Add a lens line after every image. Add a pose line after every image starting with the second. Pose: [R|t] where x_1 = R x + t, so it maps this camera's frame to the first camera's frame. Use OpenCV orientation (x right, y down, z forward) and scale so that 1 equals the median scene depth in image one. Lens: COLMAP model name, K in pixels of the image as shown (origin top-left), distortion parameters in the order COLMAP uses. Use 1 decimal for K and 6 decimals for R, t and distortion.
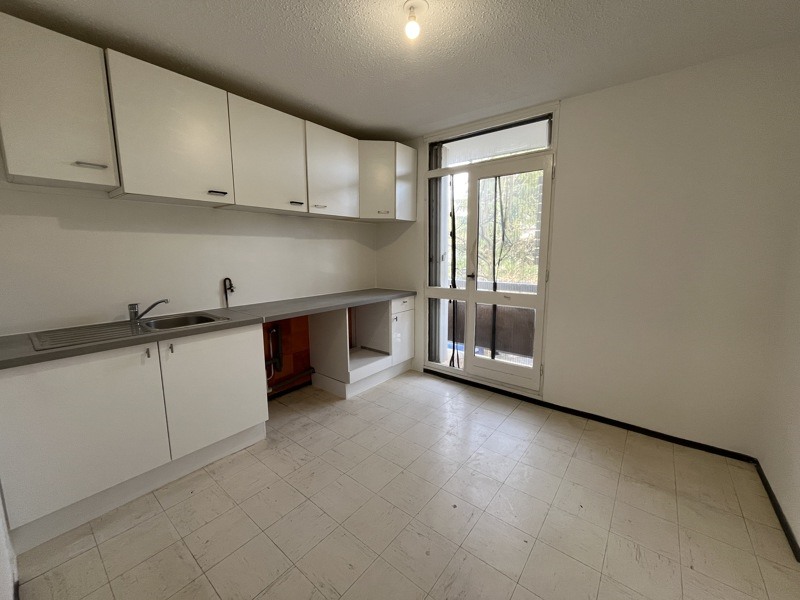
lens RADIAL K [[321.3, 0, 402.7], [0, 321.3, 299.3], [0, 0, 1]] dist [-0.006983, -0.000207]
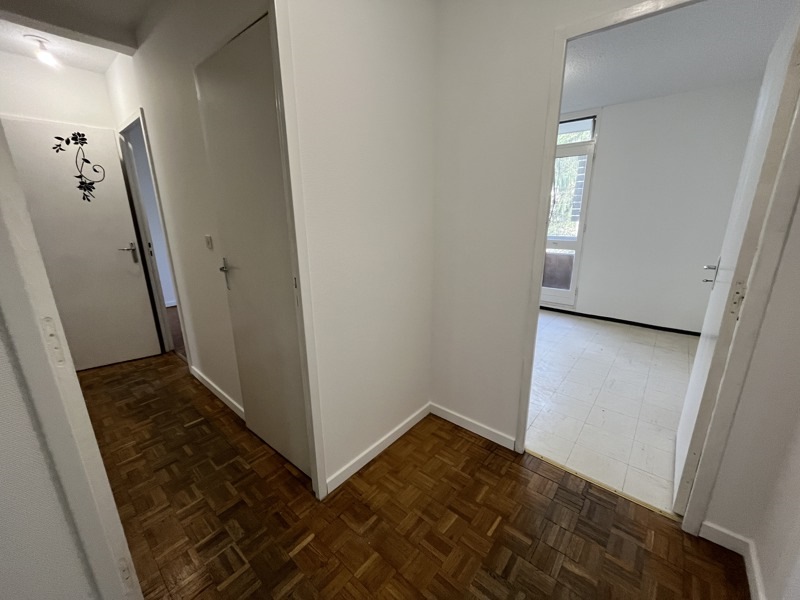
lens RADIAL K [[321.3, 0, 401.6], [0, 321.3, 300.2], [0, 0, 1]] dist [-0.006983, -0.000207]
pose [[0.999526, 0.007048, -0.029959, -0.308465], [-0.003582, 0.993449, 0.114221, 0.079868], [0.030567, -0.114060, 0.993004, -0.476881]]
